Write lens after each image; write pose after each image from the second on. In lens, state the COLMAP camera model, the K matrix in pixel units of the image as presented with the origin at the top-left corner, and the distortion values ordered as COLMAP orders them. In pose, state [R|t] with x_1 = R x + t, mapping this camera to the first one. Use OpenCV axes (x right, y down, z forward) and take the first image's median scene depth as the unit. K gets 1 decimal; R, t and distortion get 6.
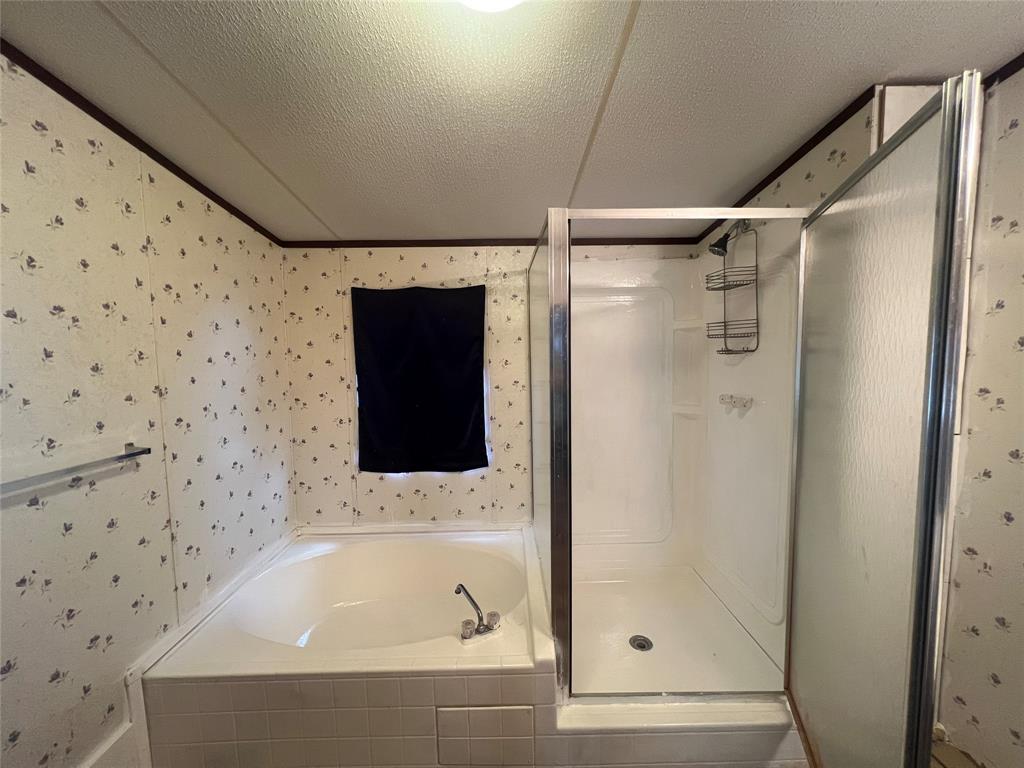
lens RADIAL K [[408.7, 0, 512.2], [0, 408.7, 386.4], [0, 0, 1]] dist [-0.001033, -0.000059]
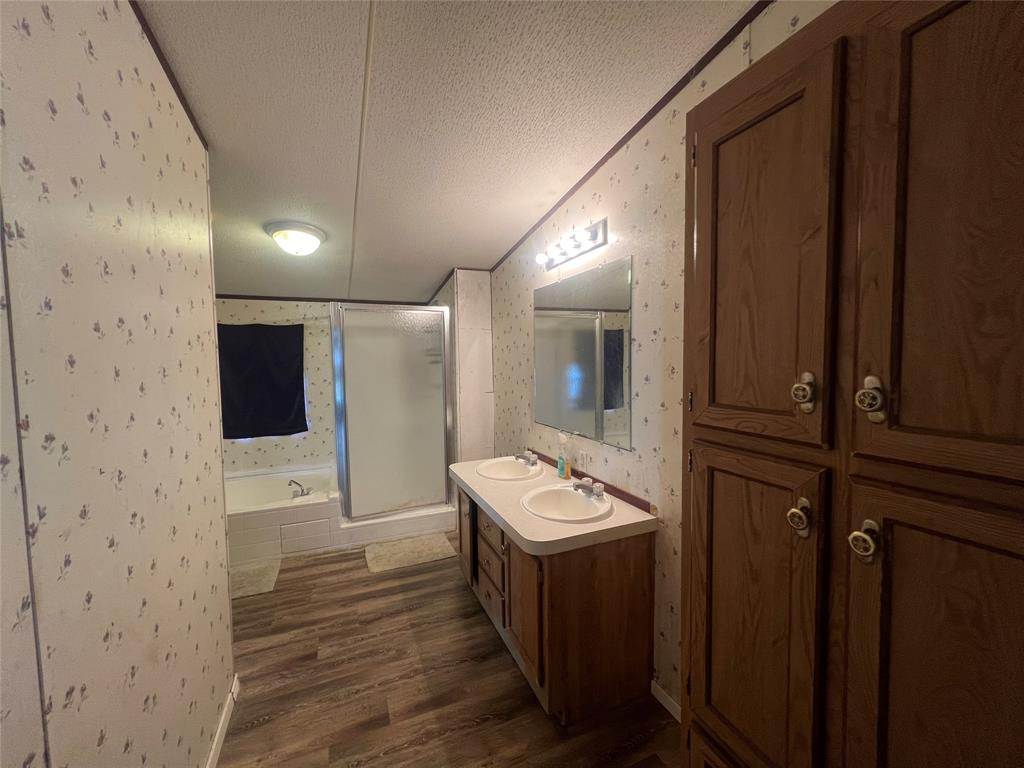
lens RADIAL K [[408.7, 0, 510.7], [0, 408.7, 383.5], [0, 0, 1]] dist [-0.001033, -0.000059]
pose [[0.927513, -0.022936, 0.373086, 0.094553], [0.032634, 0.999273, -0.019699, 0.062566], [-0.372363, 0.030446, 0.927588, -0.900456]]
